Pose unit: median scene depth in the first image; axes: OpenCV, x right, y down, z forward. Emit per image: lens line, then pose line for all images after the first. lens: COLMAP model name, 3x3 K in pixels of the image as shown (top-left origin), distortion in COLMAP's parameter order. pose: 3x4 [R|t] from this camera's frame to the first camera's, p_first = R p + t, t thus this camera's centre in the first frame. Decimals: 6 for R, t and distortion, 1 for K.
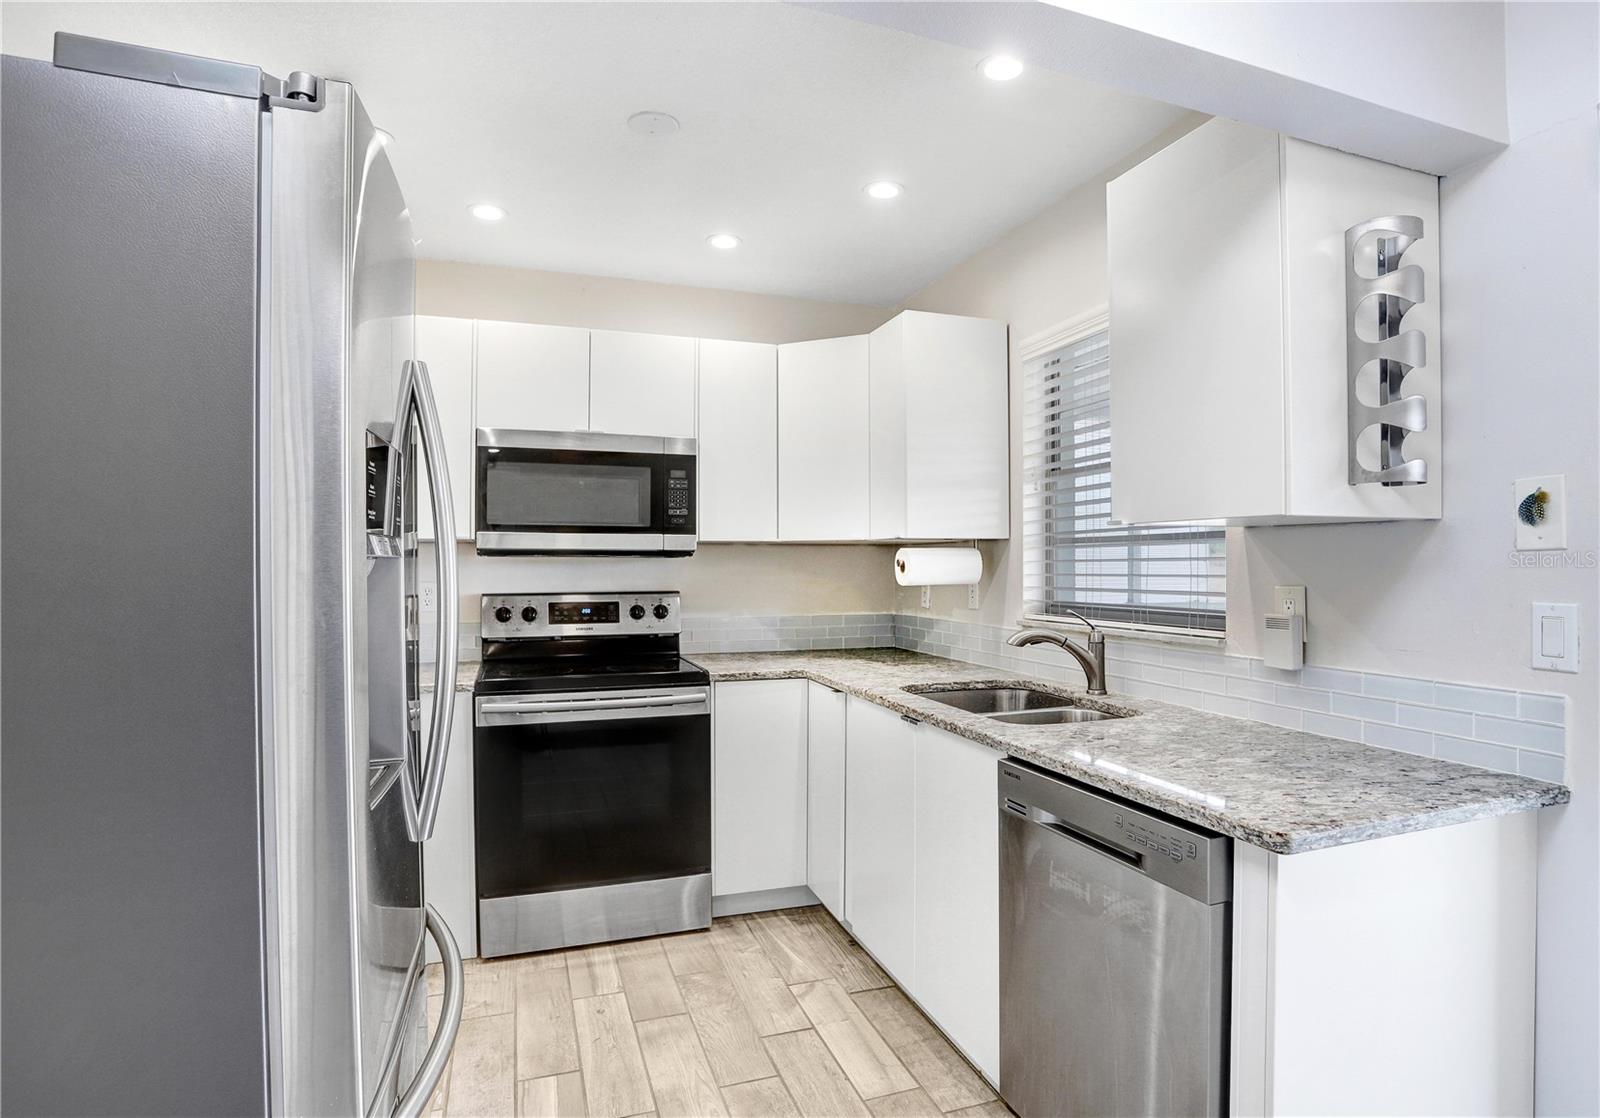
lens RADIAL K [[904.4, 0, 806.2], [0, 904.4, 564.4], [0, 0, 1]] dist [-0.054739, 0.003292]
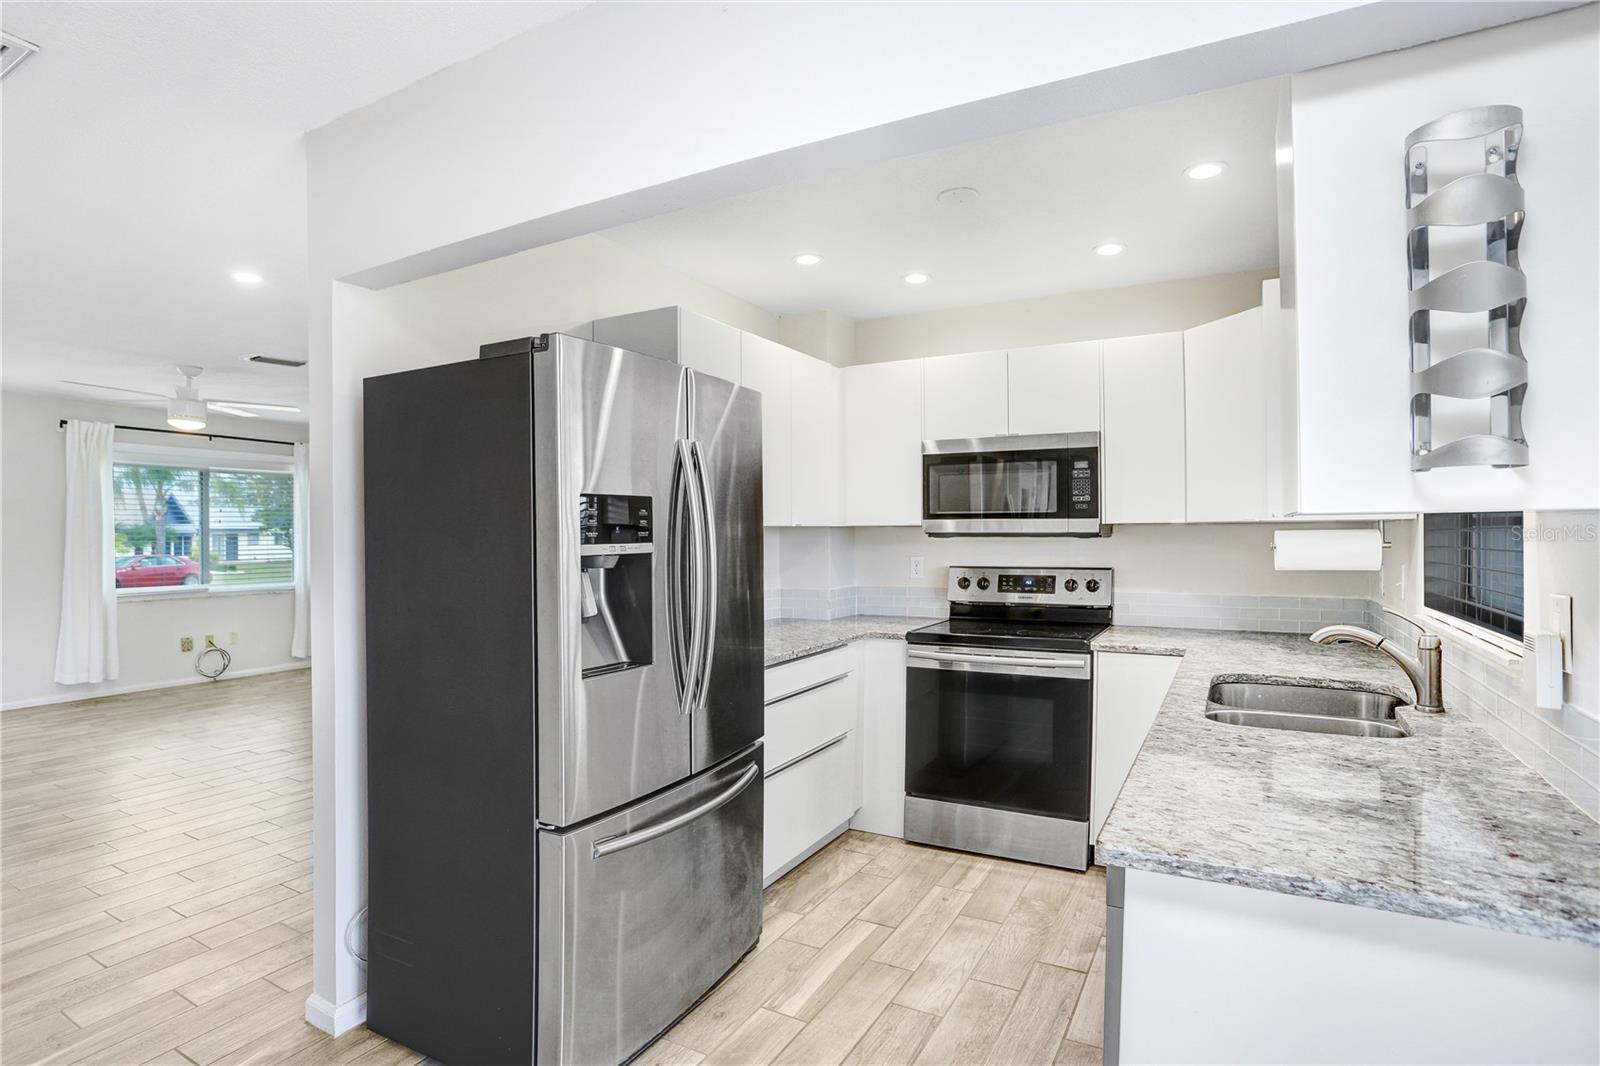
lens RADIAL K [[799.8, 0, 751.0], [0, 799.8, 531.9], [0, 0, 1]] dist [-0.036120, 0.010163]
pose [[0.647565, -0.005777, -0.761988, 0.347824], [0.006813, 0.999975, -0.001792, -0.017328], [0.761980, -0.004031, 0.647588, 0.042949]]
